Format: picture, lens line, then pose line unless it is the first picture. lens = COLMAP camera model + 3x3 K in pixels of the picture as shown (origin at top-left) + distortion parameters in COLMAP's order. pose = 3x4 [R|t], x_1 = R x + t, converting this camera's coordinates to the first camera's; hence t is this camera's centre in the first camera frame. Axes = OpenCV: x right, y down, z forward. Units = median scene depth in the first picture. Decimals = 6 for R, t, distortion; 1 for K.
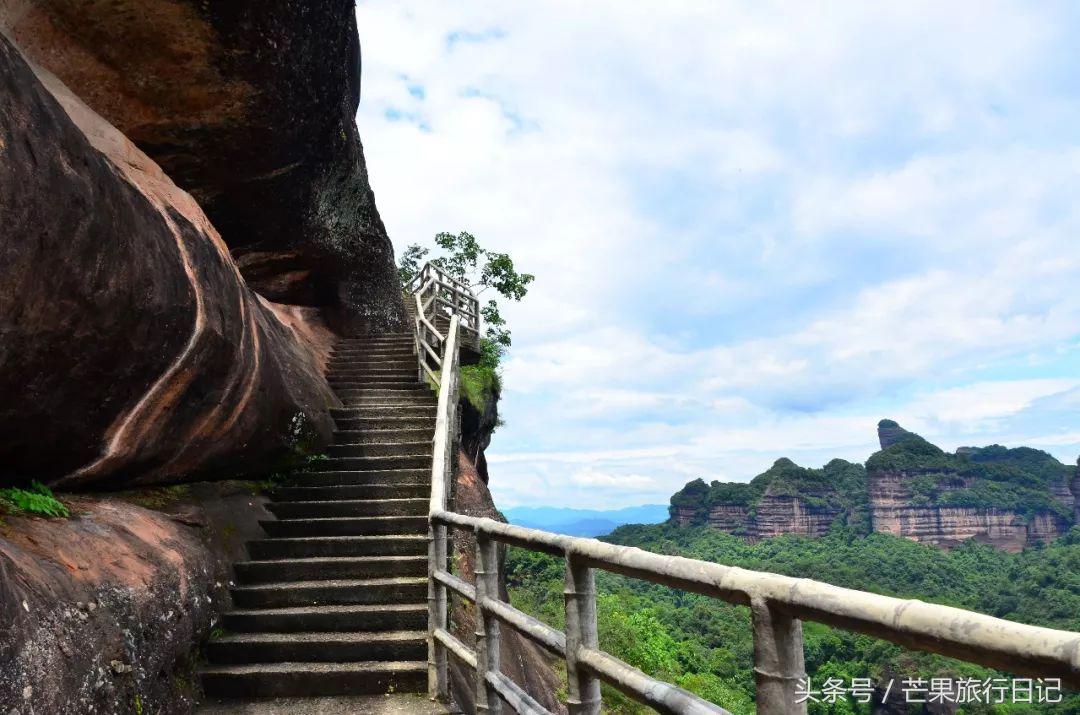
lens RADIAL K [[829.7, 0, 538.0], [0, 829.7, 363.4], [0, 0, 1]] dist [-0.040597, -0.001646]
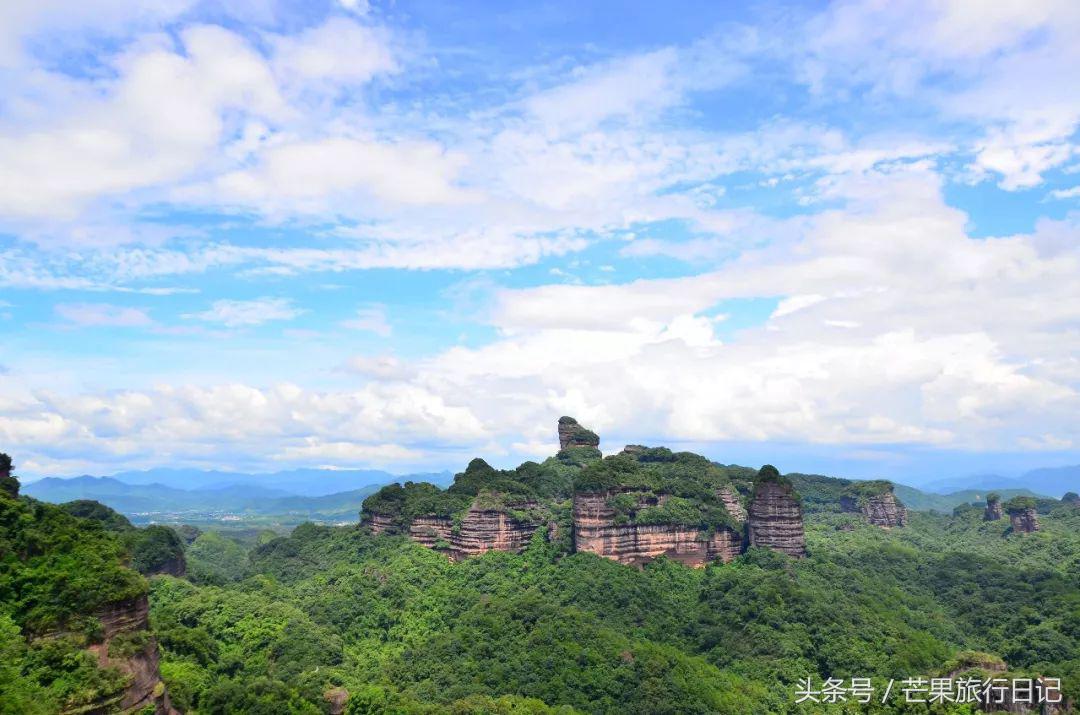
lens RADIAL K [[829.7, 0, 541.8], [0, 829.7, 361.5], [0, 0, 1]] dist [-0.040597, -0.001646]
pose [[0.915875, 0.064298, 0.396282, -0.046735], [-0.081031, 0.996382, 0.025612, -0.046888], [-0.393202, -0.055569, 0.917772, 0.101879]]
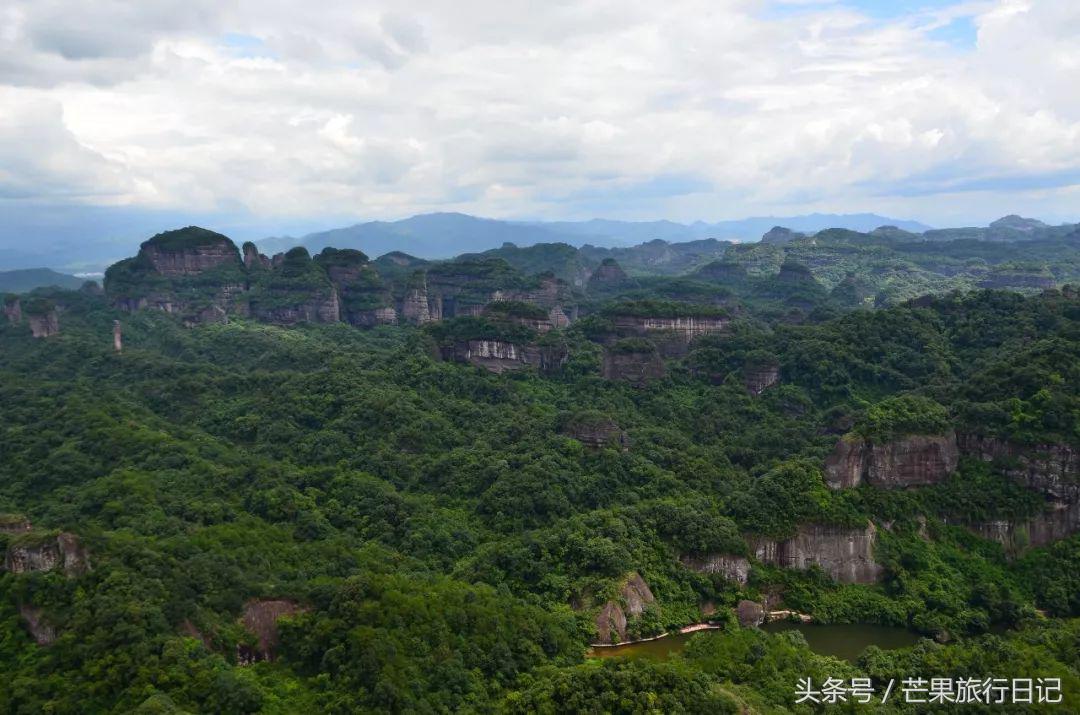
lens RADIAL K [[866.7, 0, 541.2], [0, 866.7, 359.8], [0, 0, 1]] dist [-0.037025, -0.003912]
pose [[0.106199, -0.133849, 0.985295, -0.075875], [-0.167260, 0.974375, 0.150394, -0.109555], [-0.980176, -0.180772, 0.081090, 0.084405]]
